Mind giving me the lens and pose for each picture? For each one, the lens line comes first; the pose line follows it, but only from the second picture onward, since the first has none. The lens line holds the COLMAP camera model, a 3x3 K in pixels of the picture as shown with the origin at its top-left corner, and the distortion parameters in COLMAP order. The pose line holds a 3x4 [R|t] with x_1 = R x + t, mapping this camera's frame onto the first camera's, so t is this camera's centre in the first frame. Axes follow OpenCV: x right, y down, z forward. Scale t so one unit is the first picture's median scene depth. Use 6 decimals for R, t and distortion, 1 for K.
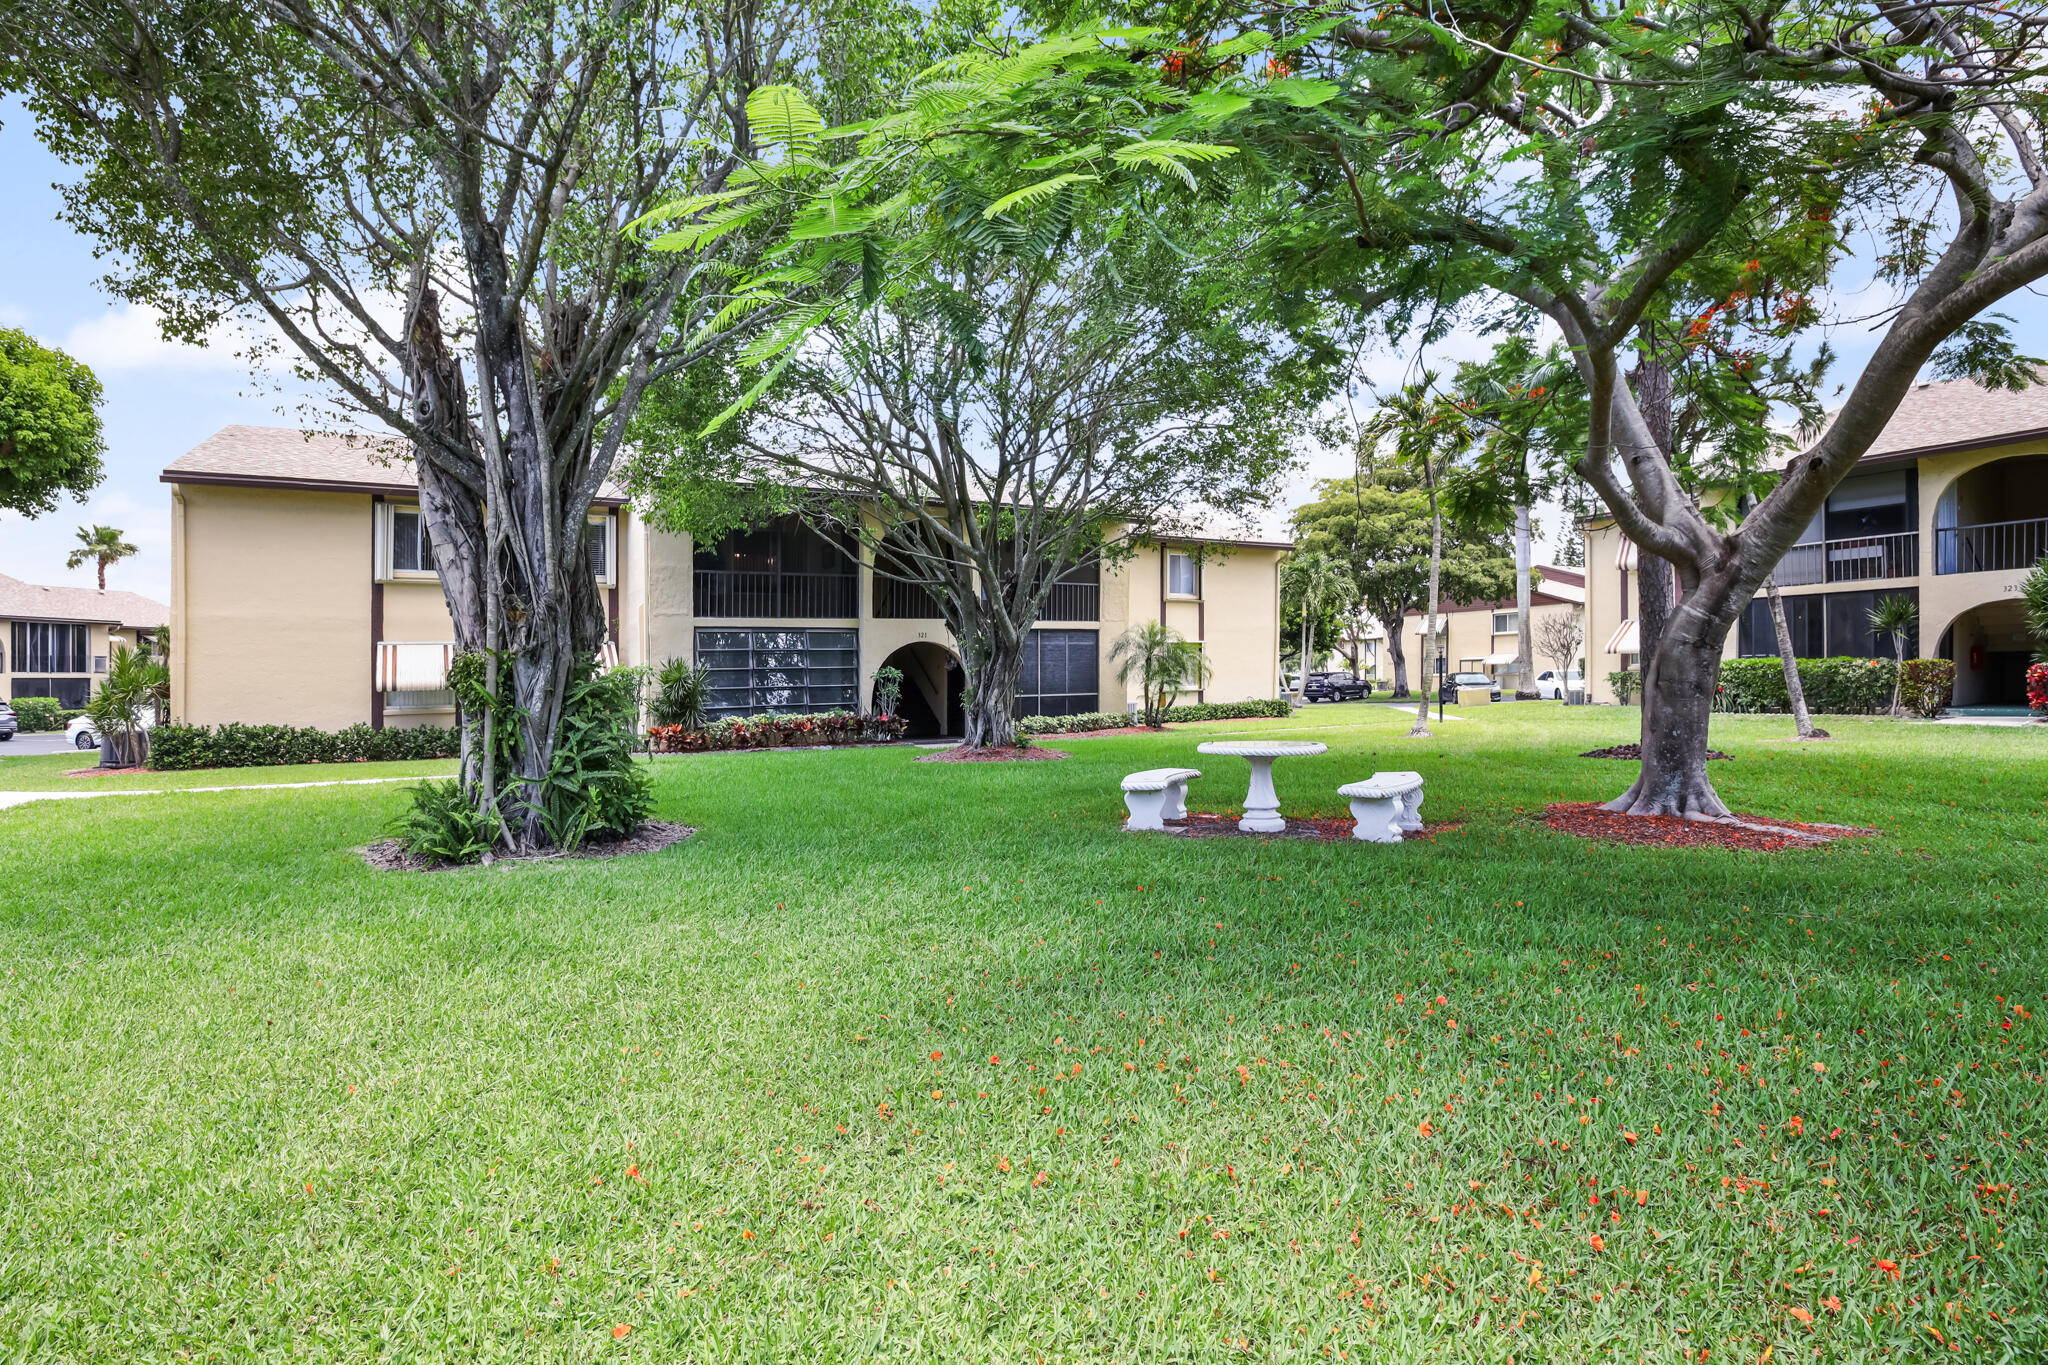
lens RADIAL K [[999.1, 0, 1021.5], [0, 999.1, 661.5], [0, 0, 1]] dist [-0.024605, -0.000144]
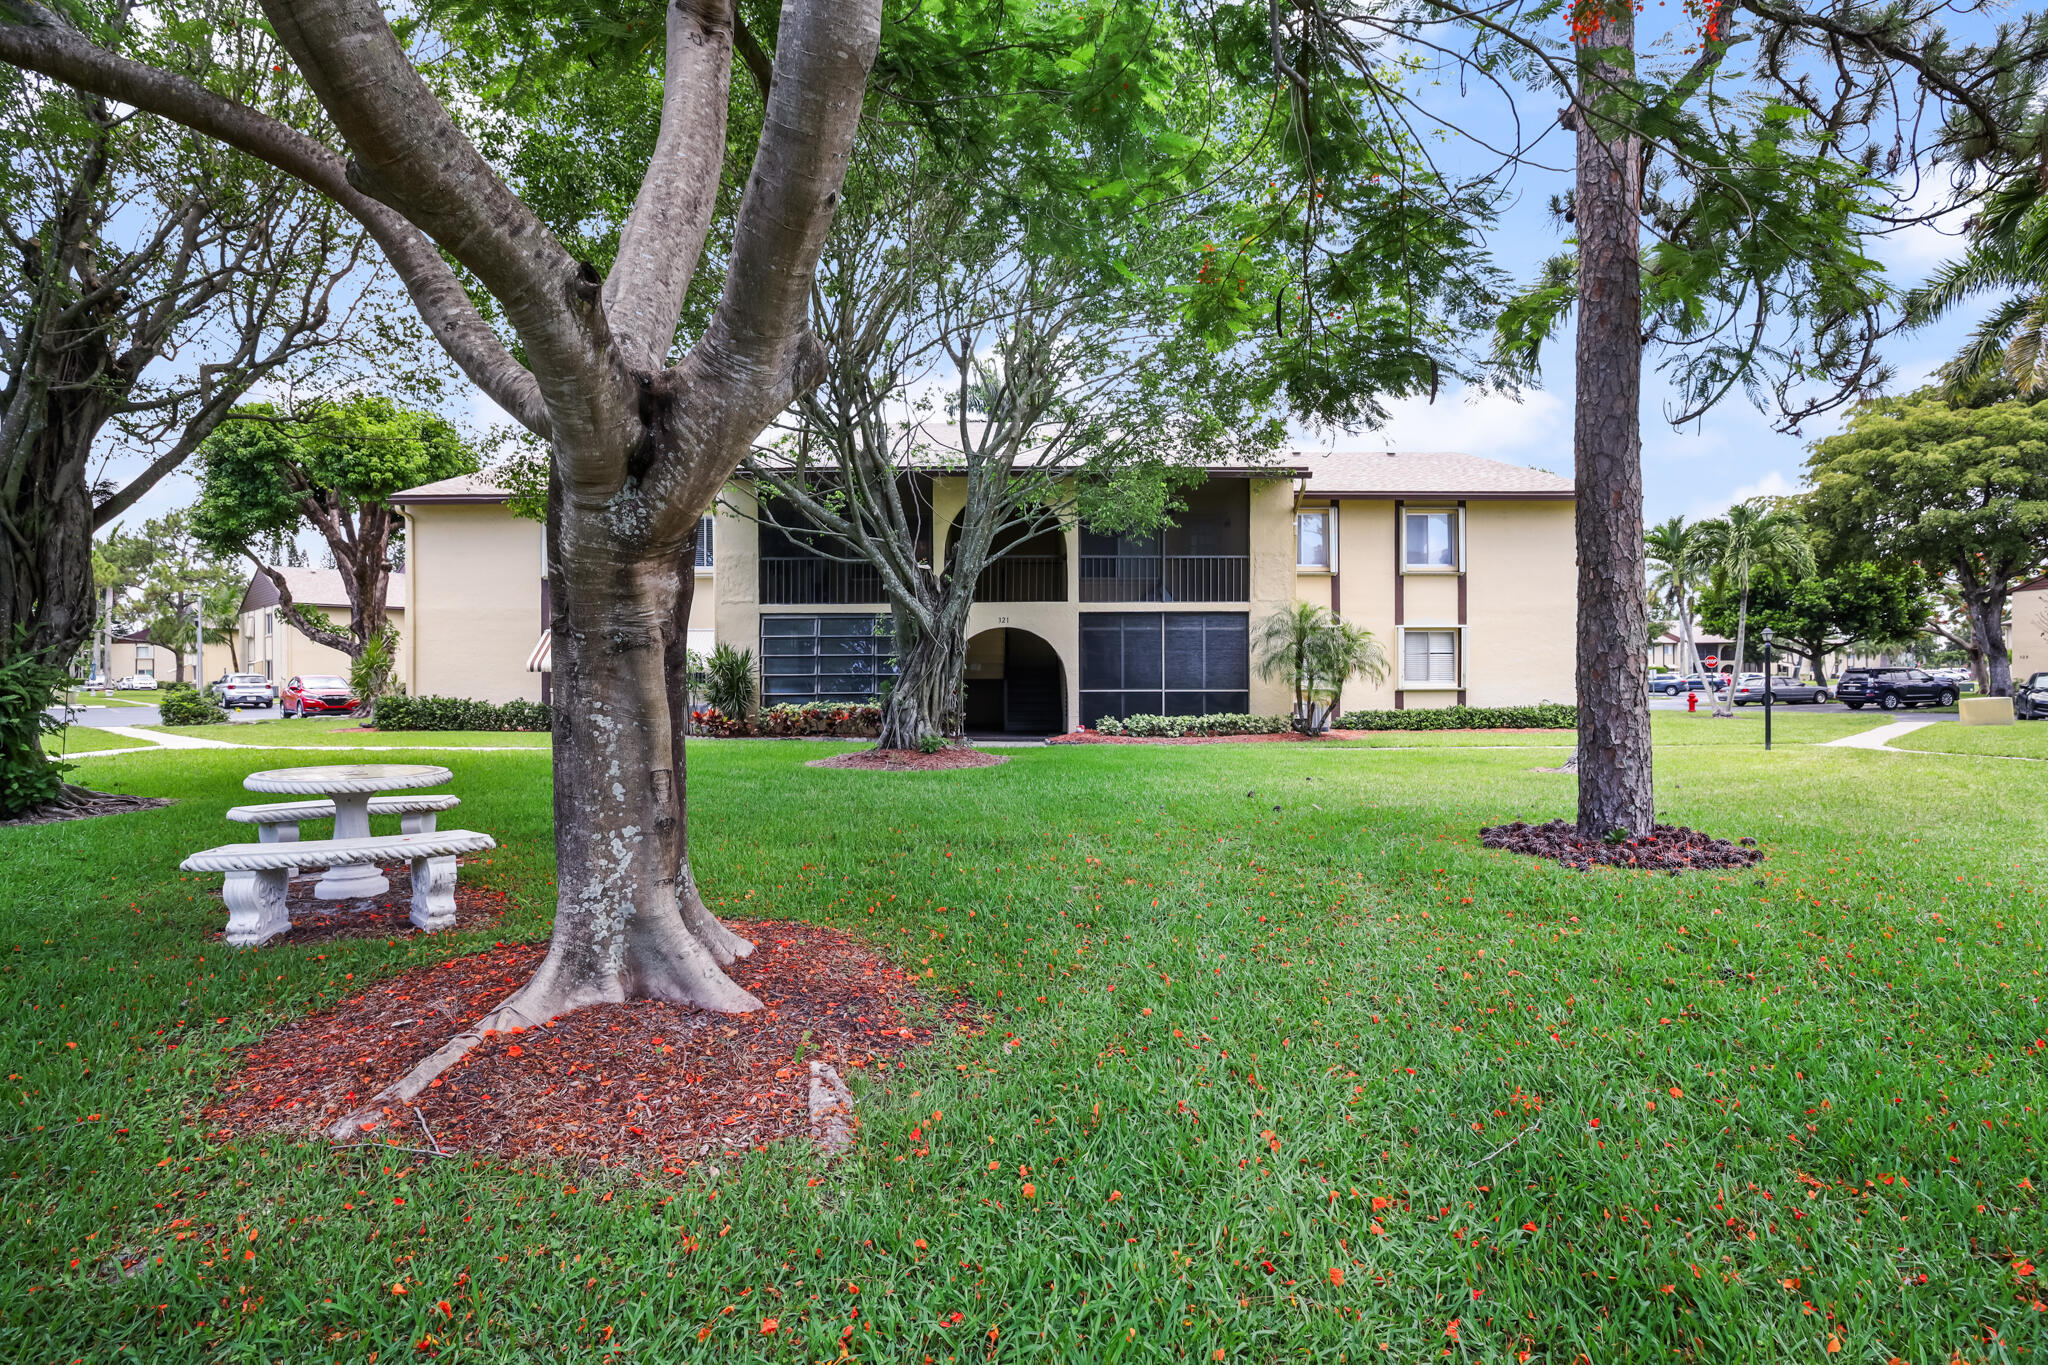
lens RADIAL K [[999.1, 0, 1021.5], [0, 999.1, 661.5], [0, 0, 1]] dist [-0.024605, -0.000144]
pose [[0.866995, 0.013060, -0.498145, 0.323746], [-0.006313, 0.999864, 0.015225, -0.002749], [0.498276, -0.010055, 0.866960, 0.198041]]
